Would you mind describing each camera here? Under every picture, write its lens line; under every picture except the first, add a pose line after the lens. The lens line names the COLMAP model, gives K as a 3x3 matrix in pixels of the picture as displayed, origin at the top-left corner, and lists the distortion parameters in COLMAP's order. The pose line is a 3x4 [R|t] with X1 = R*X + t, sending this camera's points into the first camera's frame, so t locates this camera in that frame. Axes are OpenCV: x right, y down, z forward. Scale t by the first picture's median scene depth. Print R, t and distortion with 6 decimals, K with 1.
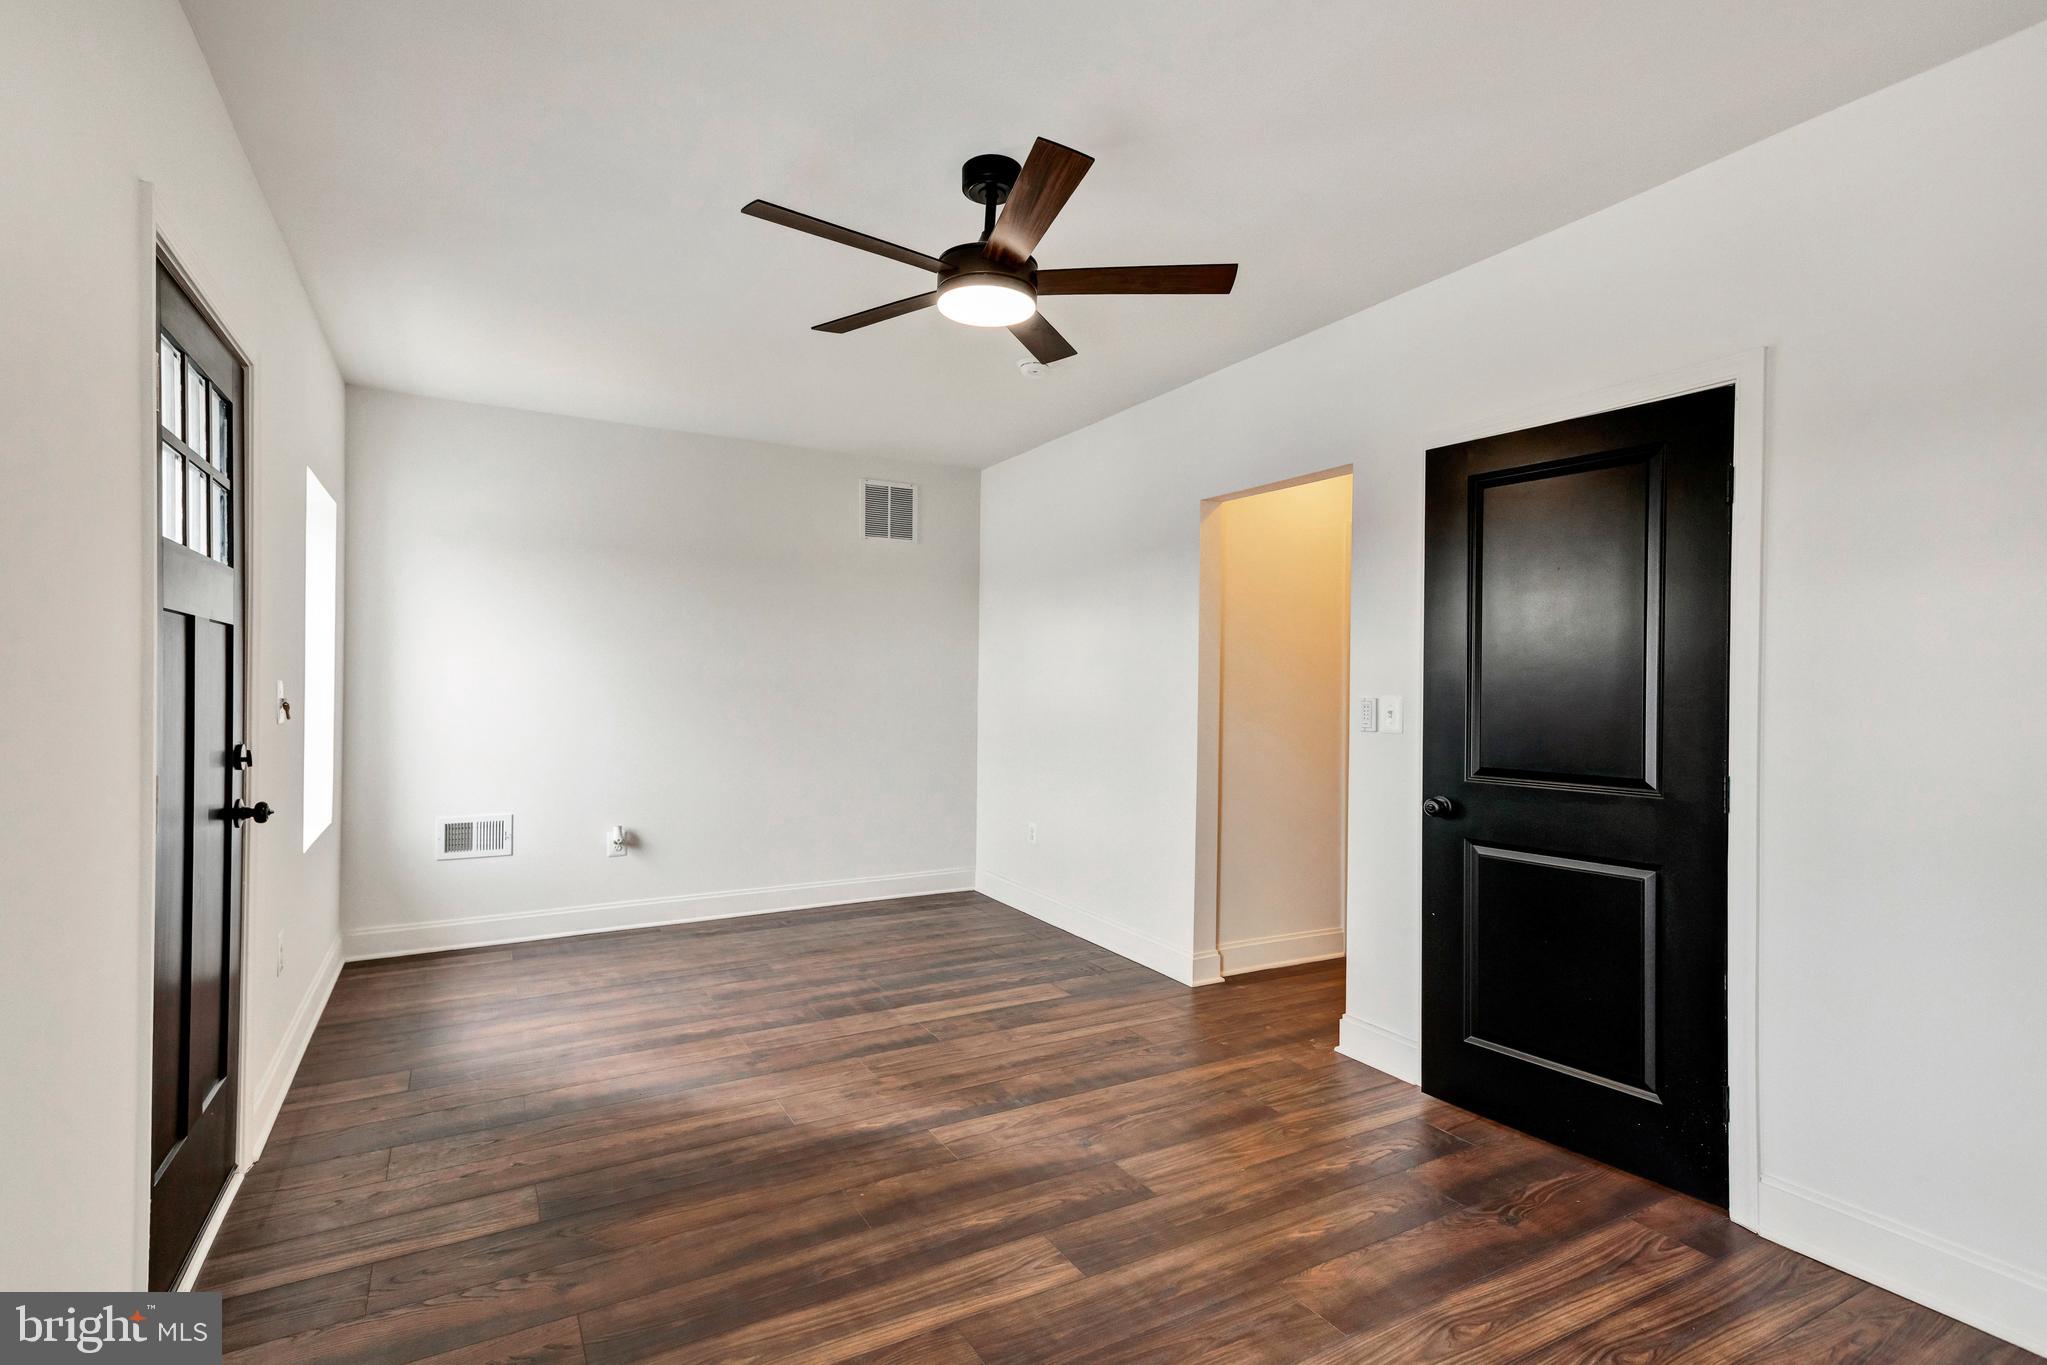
lens RADIAL K [[934.5, 0, 978.2], [0, 934.5, 677.6], [0, 0, 1]] dist [0.000712, 0.000155]
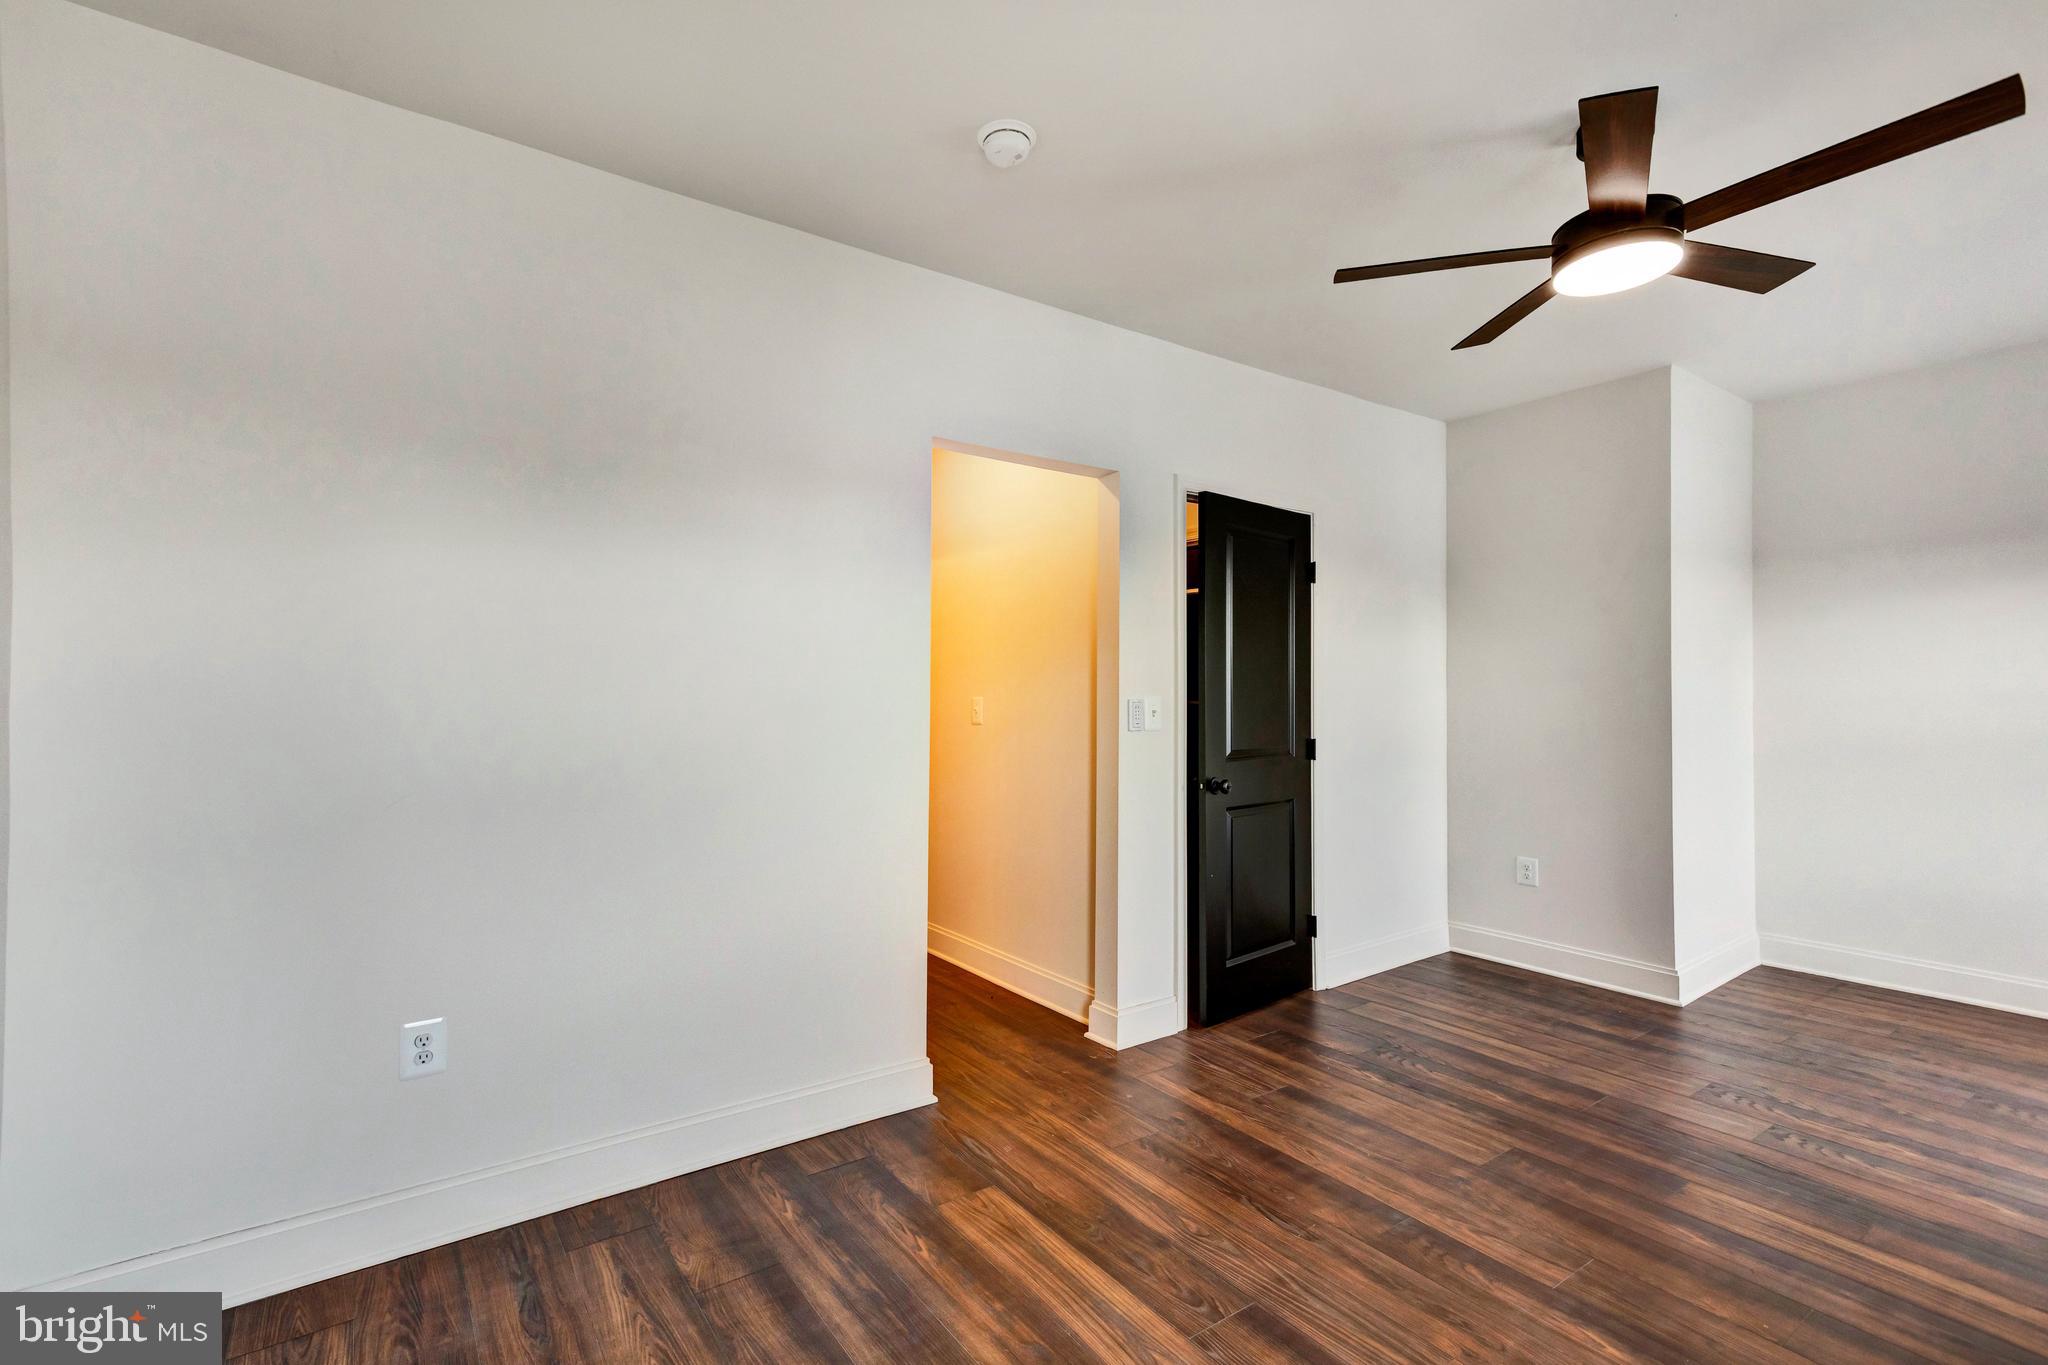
lens RADIAL K [[935.0, 0, 978.7], [0, 935.0, 677.5], [0, 0, 1]] dist [0.000712, 0.000155]
pose [[-0.089012, 0.008921, 0.995991, -0.635660], [0.005647, 0.999948, -0.008452, 0.005309], [-0.996015, 0.004872, -0.089057, 1.283134]]
